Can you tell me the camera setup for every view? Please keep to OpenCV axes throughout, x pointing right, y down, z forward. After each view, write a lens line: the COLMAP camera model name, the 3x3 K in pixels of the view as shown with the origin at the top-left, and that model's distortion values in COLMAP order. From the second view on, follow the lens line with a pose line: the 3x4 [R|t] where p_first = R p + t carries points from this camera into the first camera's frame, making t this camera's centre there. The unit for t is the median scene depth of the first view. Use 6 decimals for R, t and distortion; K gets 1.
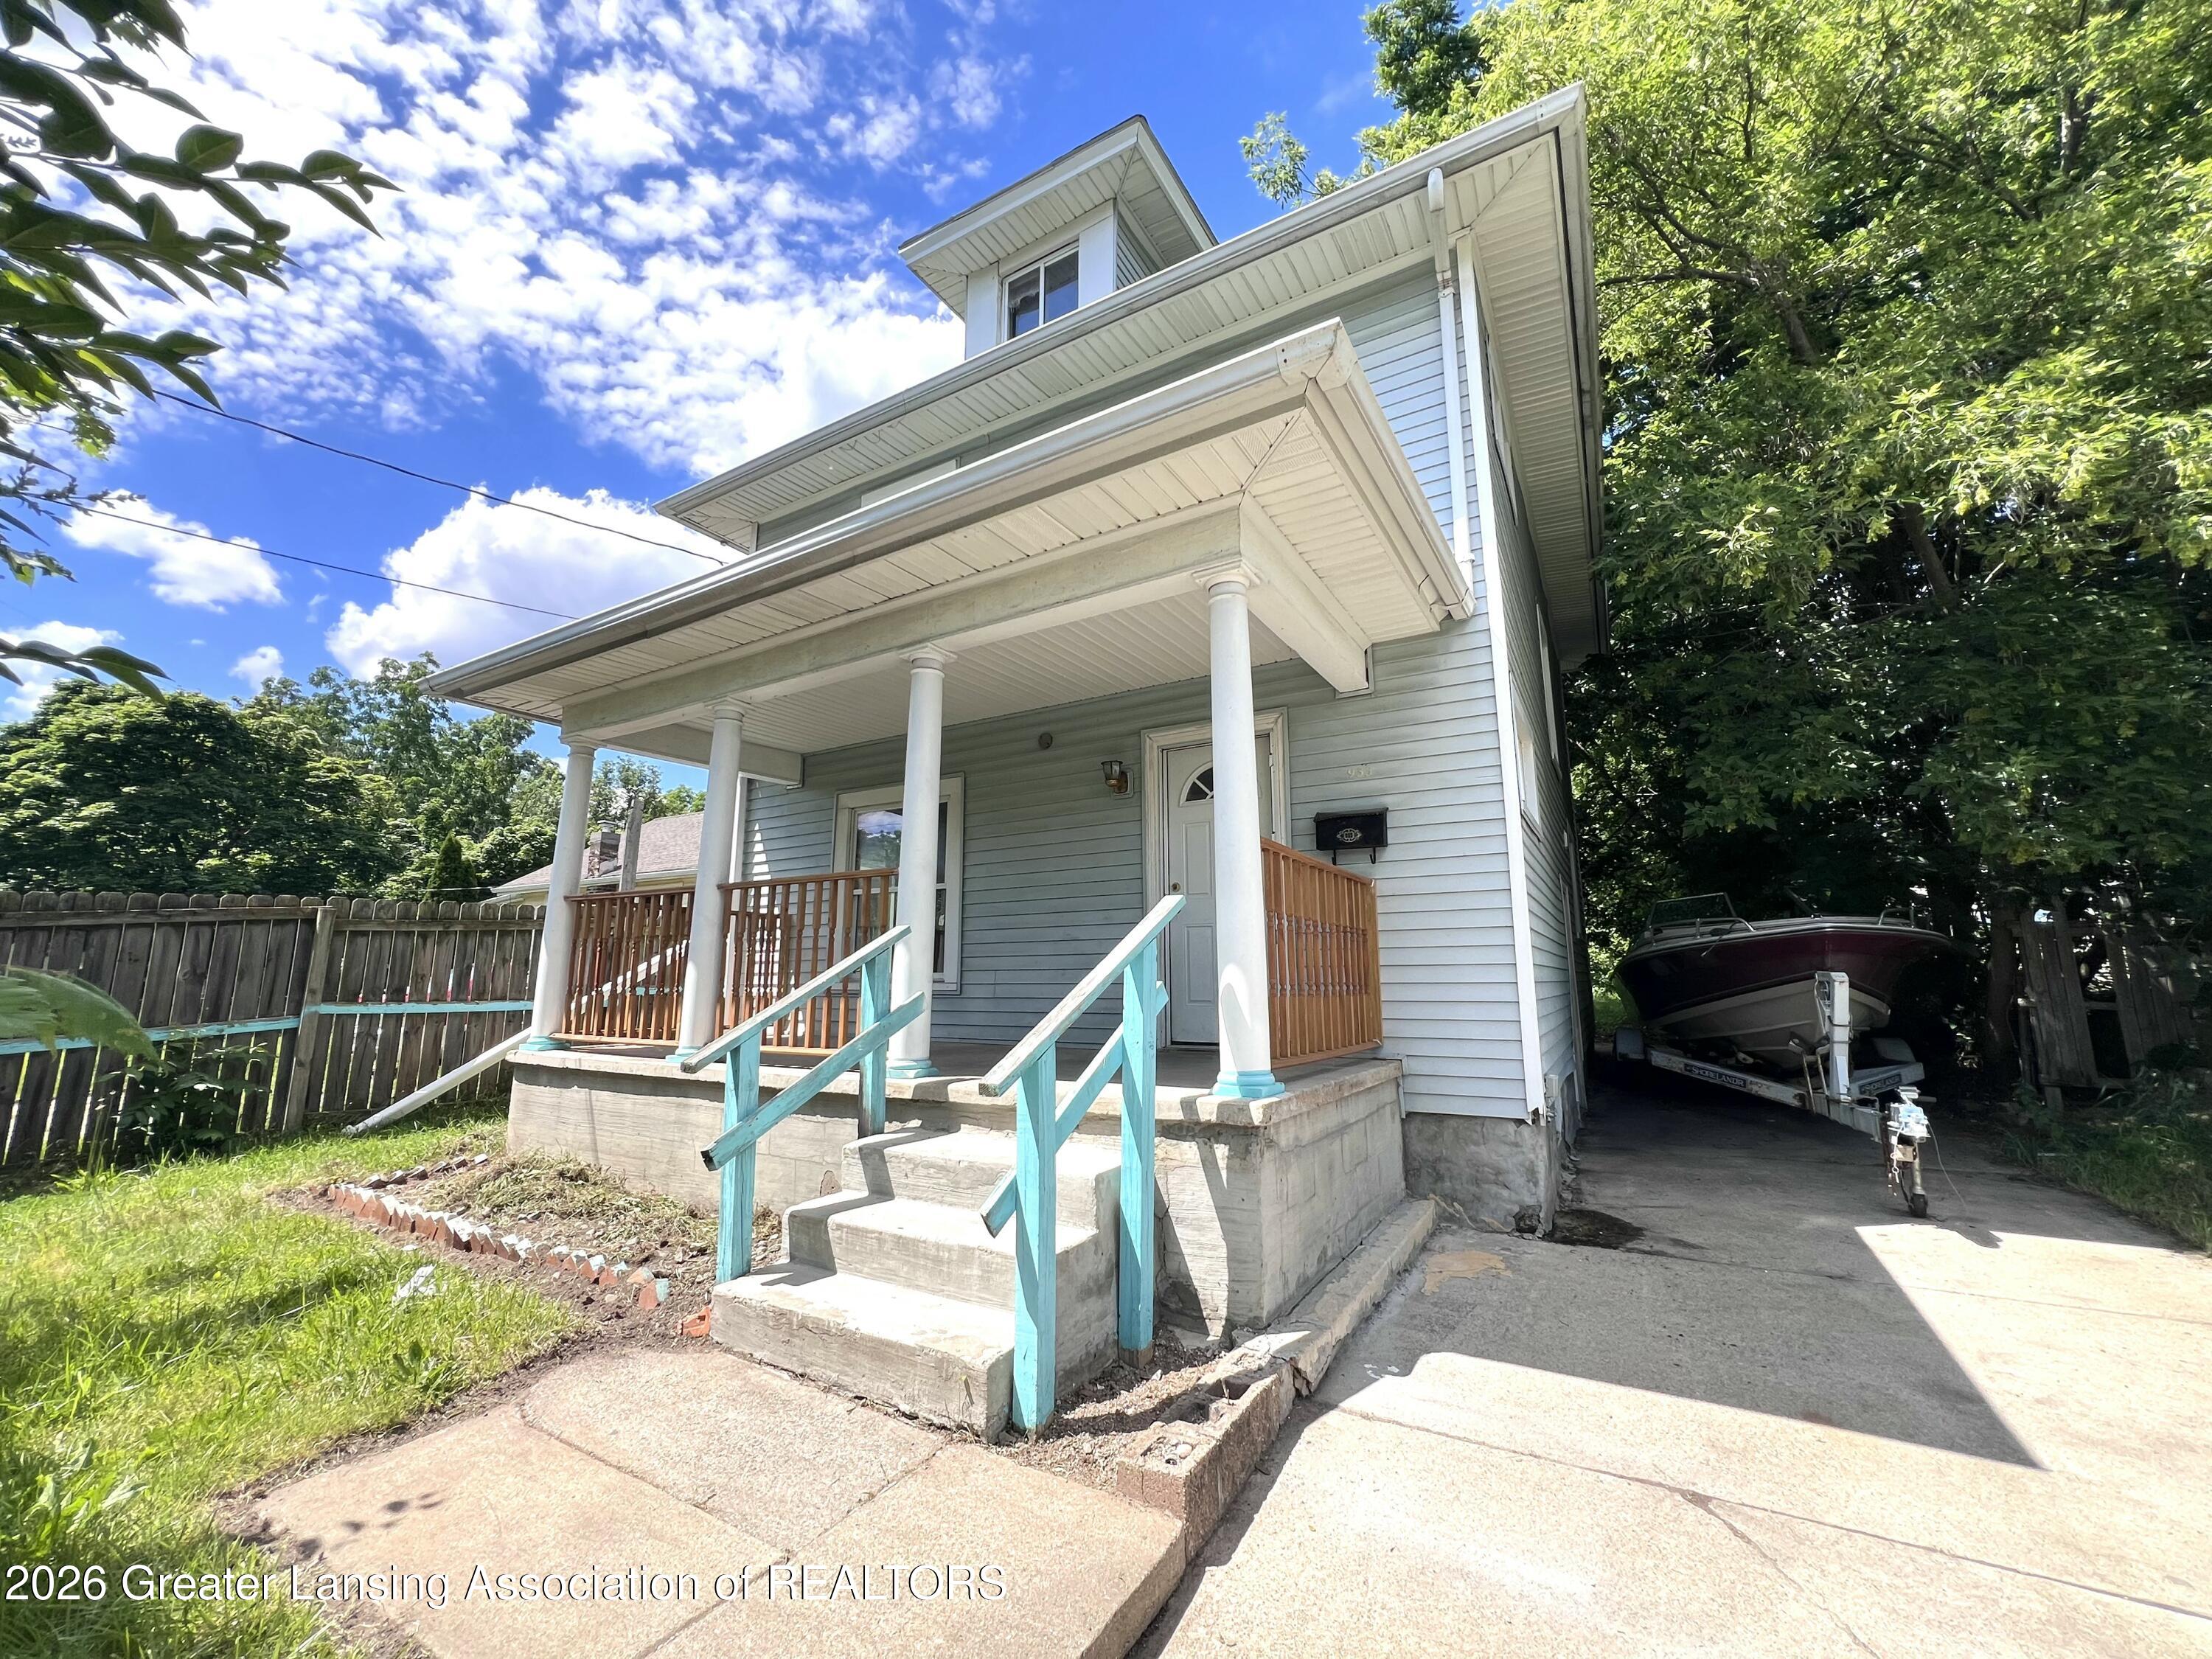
lens RADIAL K [[886.8, 0, 1105.6], [0, 886.8, 825.4], [0, 0, 1]] dist [-0.001225, 0.000048]
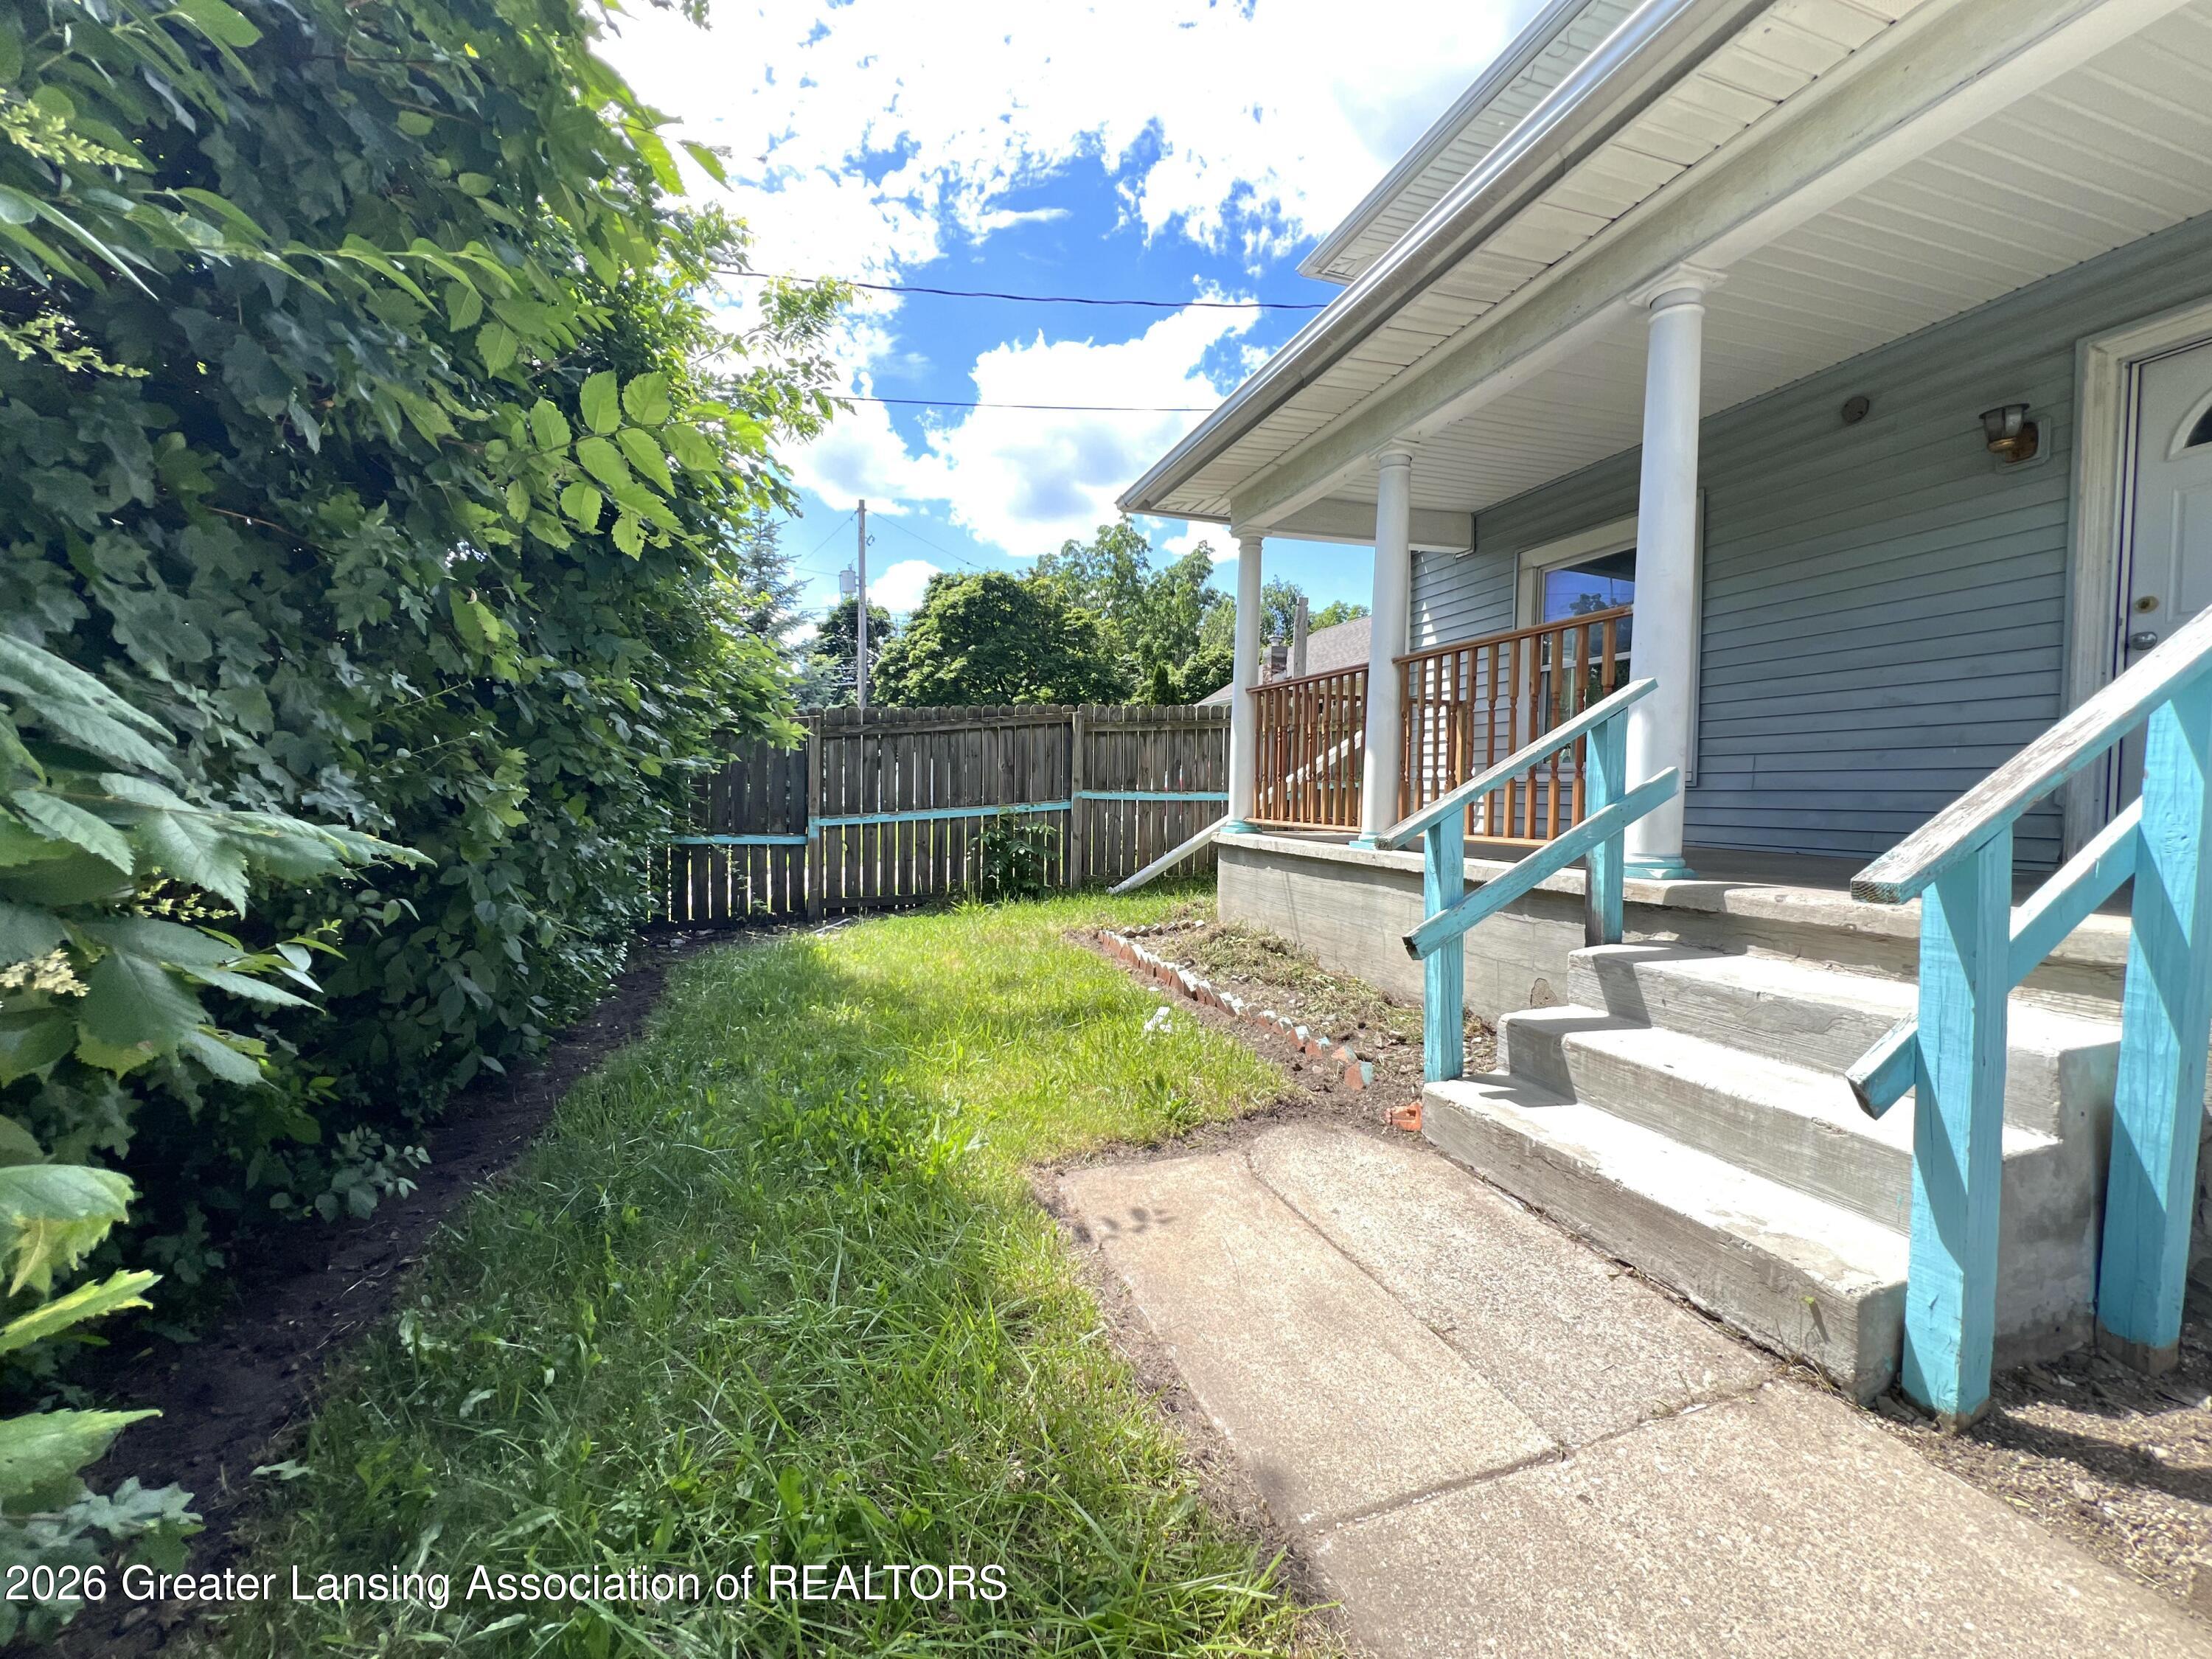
lens RADIAL K [[886.8, 0, 1105.6], [0, 886.8, 825.4], [0, 0, 1]] dist [-0.001225, 0.000048]
pose [[0.762237, 0.034607, -0.646372, -0.094963], [0.102228, 0.979602, 0.173002, 0.062536], [0.639174, -0.197946, 0.743151, 0.146688]]
